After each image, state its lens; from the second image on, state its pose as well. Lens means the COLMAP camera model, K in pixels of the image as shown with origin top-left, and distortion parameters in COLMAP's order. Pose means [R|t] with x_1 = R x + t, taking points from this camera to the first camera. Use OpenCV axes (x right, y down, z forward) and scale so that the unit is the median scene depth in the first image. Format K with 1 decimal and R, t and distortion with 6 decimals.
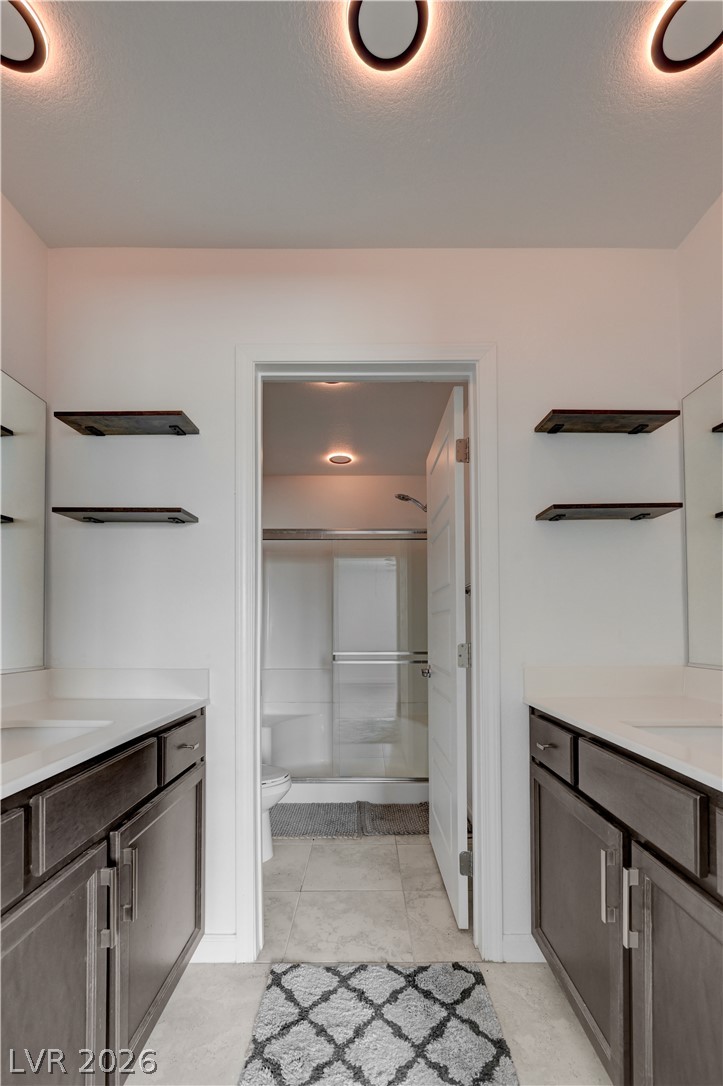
lens RADIAL K [[453.2, 0, 363.9], [0, 453.2, 620.8], [0, 0, 1]] dist [0.004413, -0.000006]
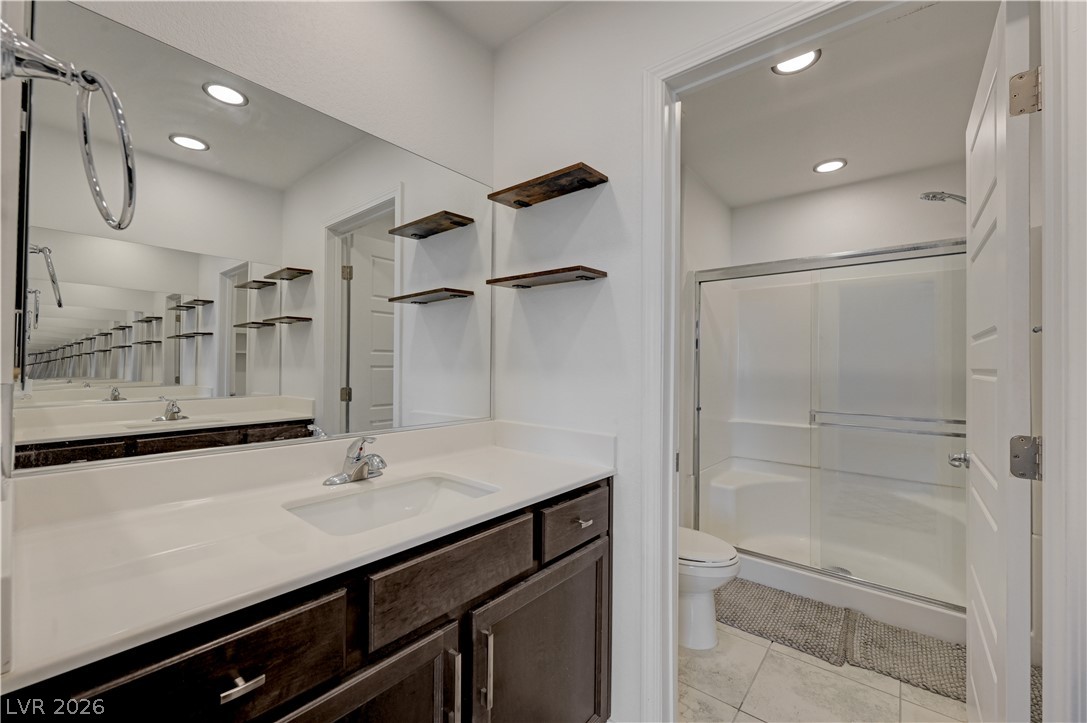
lens RADIAL K [[434.9, 0, 552.6], [0, 434.9, 360.0], [0, 0, 1]] dist [-0.002348, 0.000263]
pose [[0.780917, 0.005875, -0.624607, 0.107555], [-0.000234, 0.999958, 0.009112, -0.055274], [0.624634, -0.006970, 0.780886, 0.234111]]
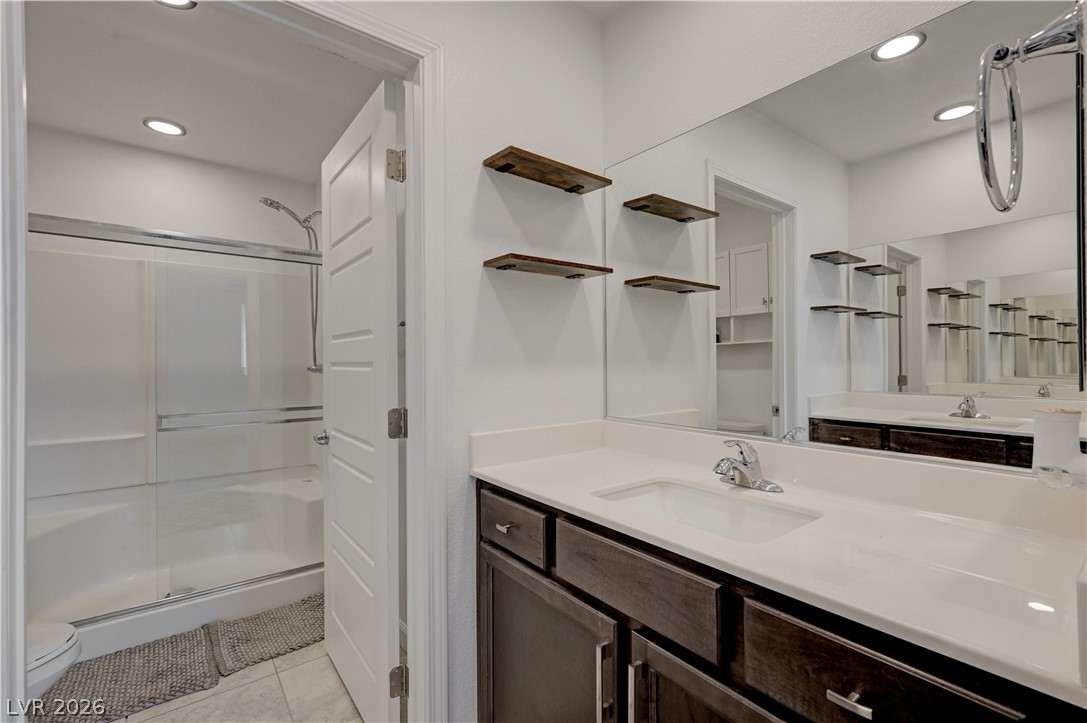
lens RADIAL K [[464.7, 0, 547.2], [0, 464.7, 363.9], [0, 0, 1]] dist [-0.000114, -0.001885]
pose [[0.781826, -0.000375, 0.623497, -0.090188], [-0.012824, 0.999779, 0.016682, -0.050864], [-0.623365, -0.021038, 0.781648, 0.223290]]
